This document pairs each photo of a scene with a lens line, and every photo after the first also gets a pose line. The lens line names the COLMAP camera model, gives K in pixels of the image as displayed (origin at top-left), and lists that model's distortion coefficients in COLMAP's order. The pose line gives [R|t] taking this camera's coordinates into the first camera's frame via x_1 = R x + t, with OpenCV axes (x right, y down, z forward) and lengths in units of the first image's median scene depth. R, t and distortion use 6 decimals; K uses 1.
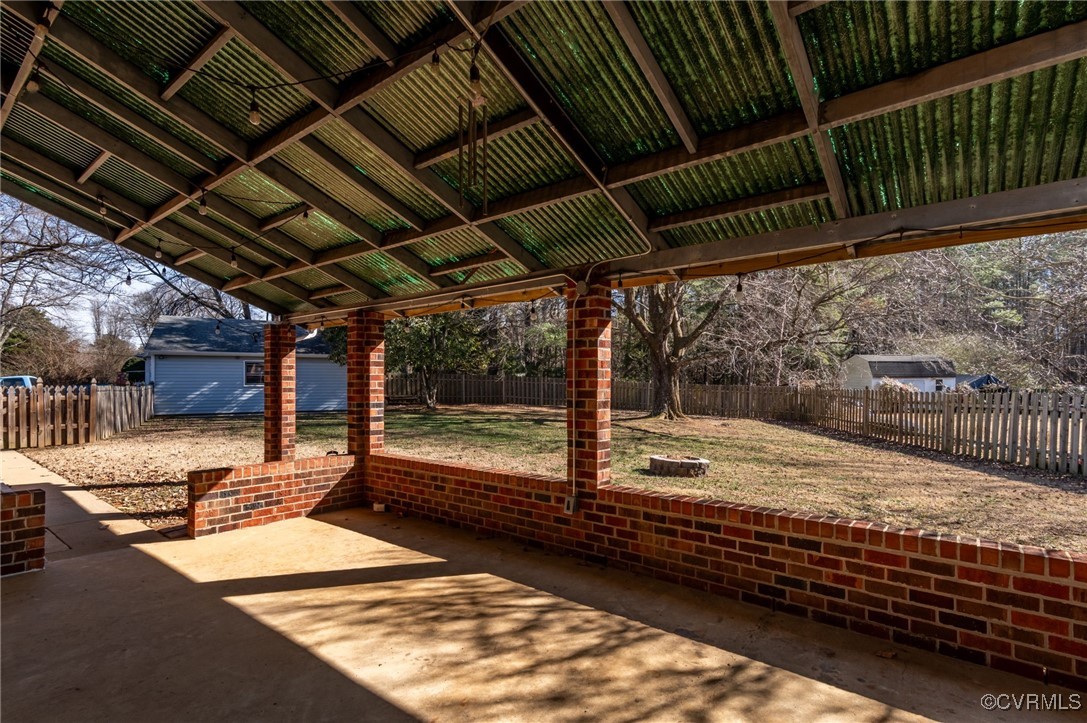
lens RADIAL K [[538.7, 0, 543.6], [0, 538.7, 381.9], [0, 0, 1]] dist [0.001604, 0.000176]
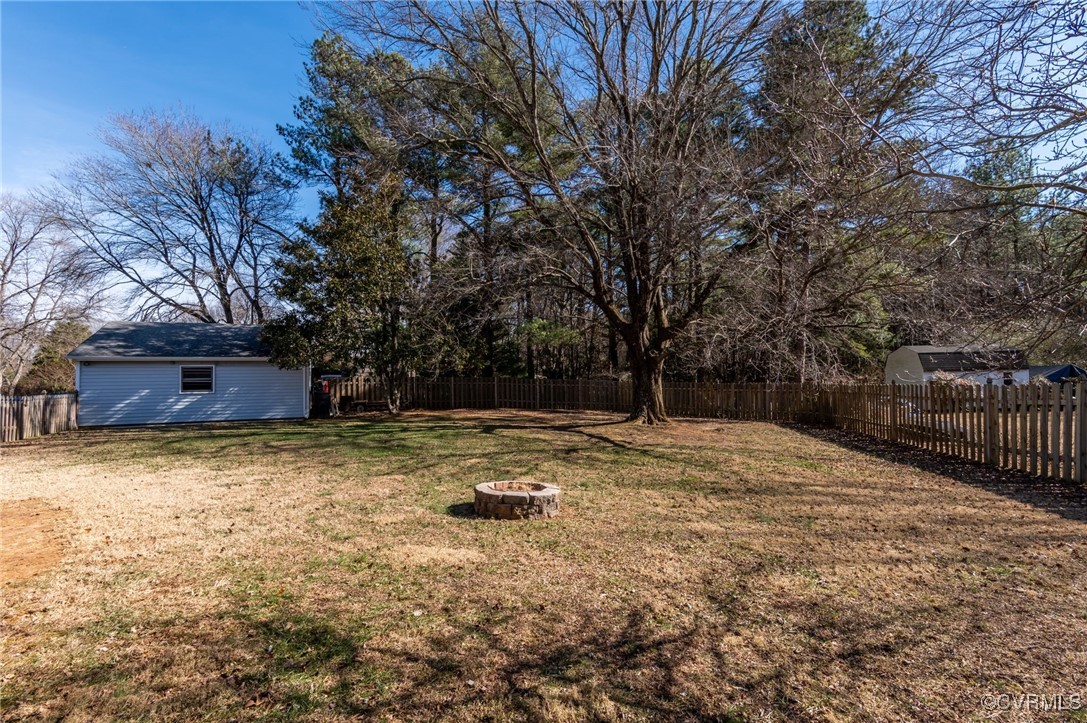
lens RADIAL K [[538.9, 0, 541.7], [0, 538.9, 357.7], [0, 0, 1]] dist [0.003425, 0.000510]
pose [[0.995250, -0.023960, -0.094353, 0.146105], [0.019053, 0.998435, -0.052577, 0.006840], [0.095465, 0.050529, 0.994149, 0.137151]]
